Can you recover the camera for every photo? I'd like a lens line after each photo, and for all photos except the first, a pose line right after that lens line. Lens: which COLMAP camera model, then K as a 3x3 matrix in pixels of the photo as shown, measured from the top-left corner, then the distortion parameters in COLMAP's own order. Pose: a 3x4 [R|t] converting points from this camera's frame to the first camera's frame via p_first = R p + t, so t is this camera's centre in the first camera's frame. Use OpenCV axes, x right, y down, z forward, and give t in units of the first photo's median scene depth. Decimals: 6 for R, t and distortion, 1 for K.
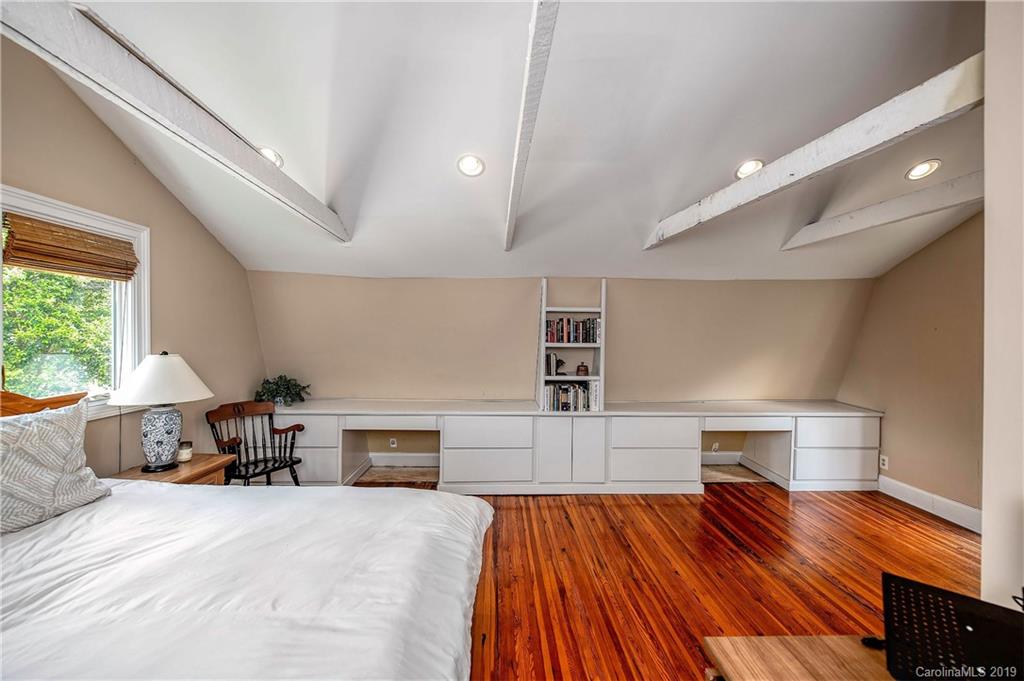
lens RADIAL K [[415.2, 0, 509.1], [0, 415.2, 340.1], [0, 0, 1]] dist [0.007391, -0.002847]
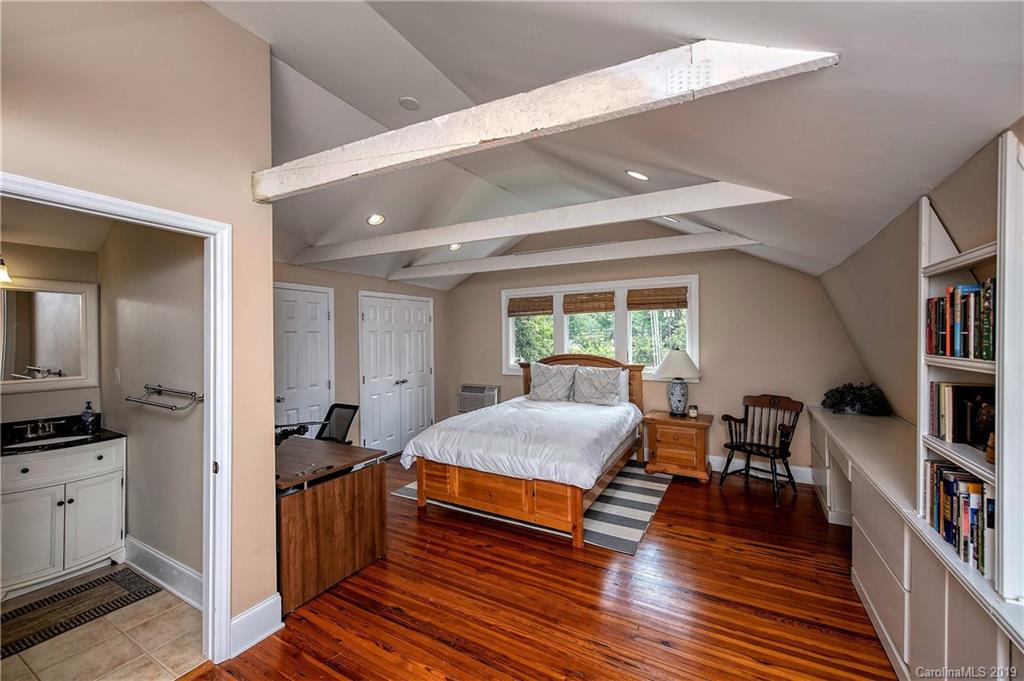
lens RADIAL K [[415.2, 0, 517.4], [0, 415.2, 337.1], [0, 0, 1]] dist [0.007391, -0.002847]
pose [[-0.514891, -0.006337, -0.857232, 0.981065], [-0.016239, 0.999865, 0.002362, -0.010162], [0.857102, 0.015137, -0.514925, 1.295303]]
